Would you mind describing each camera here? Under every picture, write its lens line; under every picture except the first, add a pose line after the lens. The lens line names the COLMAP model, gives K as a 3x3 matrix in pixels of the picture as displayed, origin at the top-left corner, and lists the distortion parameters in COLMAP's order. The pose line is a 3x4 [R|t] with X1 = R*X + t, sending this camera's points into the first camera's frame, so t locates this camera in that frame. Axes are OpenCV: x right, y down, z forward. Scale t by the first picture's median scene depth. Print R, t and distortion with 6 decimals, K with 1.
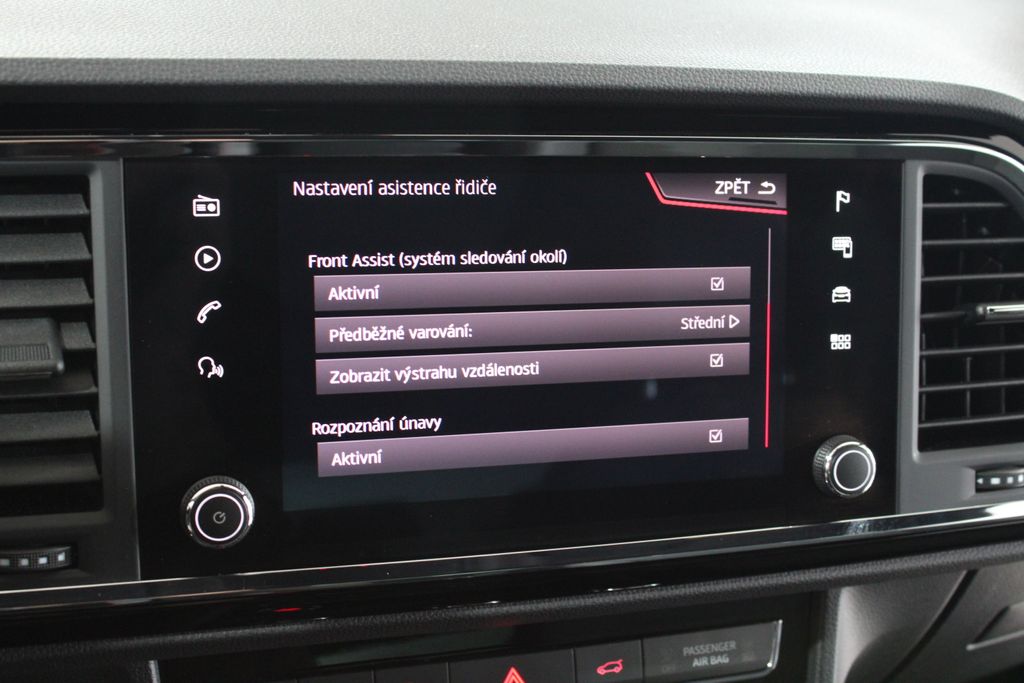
lens RADIAL K [[1413.4, 0, 517.0], [0, 1413.4, 337.2], [0, 0, 1]] dist [-0.013995, 0.000000]
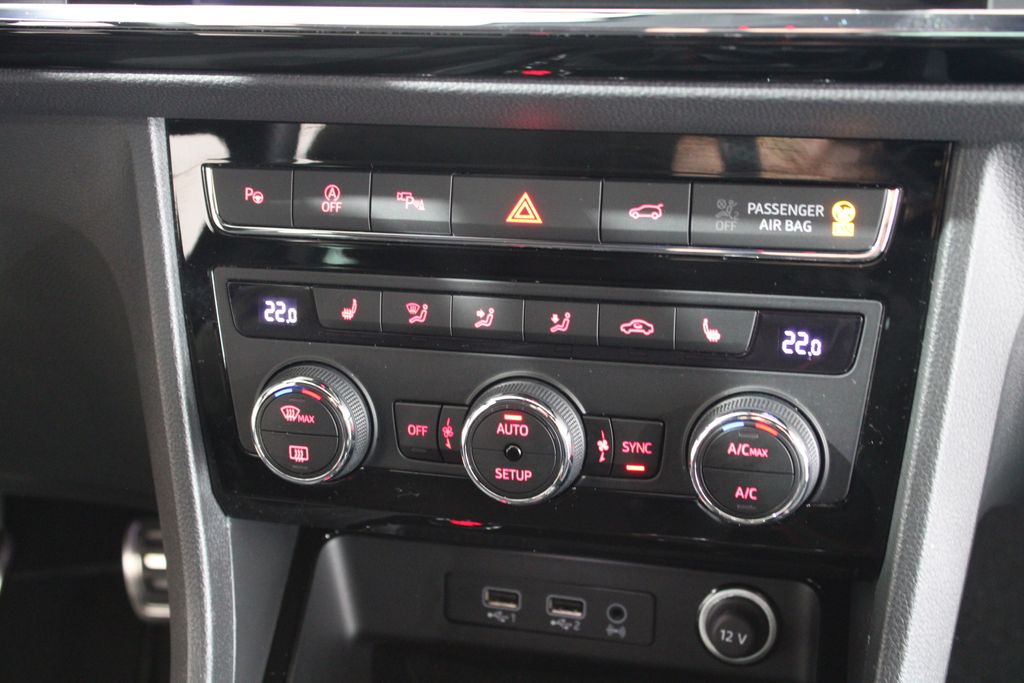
lens RADIAL K [[1577.8, 0, 506.1], [0, 1577.8, 343.6], [0, 0, 1]] dist [-0.016591, 0.000000]
pose [[0.821254, 0.132146, -0.555049, 0.578245], [-0.073737, 0.989233, 0.126415, 0.226991], [0.565778, -0.062892, 0.822156, 0.236748]]
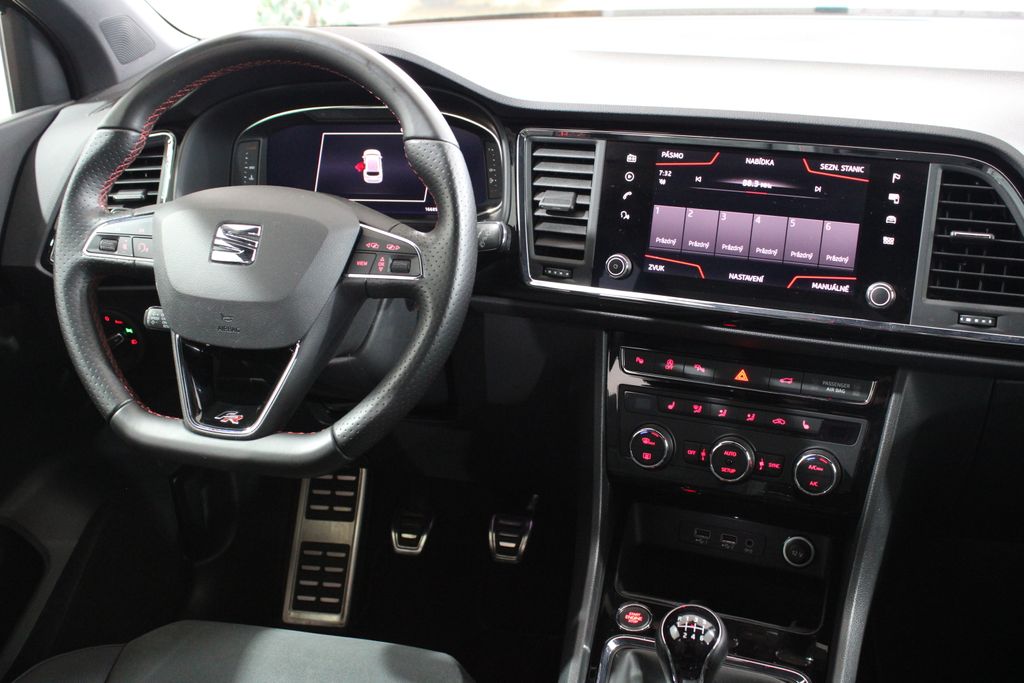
lens RADIAL K [[1071.8, 0, 519.4], [0, 1071.8, 344.0], [0, 0, 1]] dist [-0.082497, 0.000000]
pose [[0.760681, 0.137912, -0.634306, 0.930893], [-0.180646, 0.983544, -0.002792, 0.292854], [0.623483, 0.116709, 0.773077, -0.686542]]
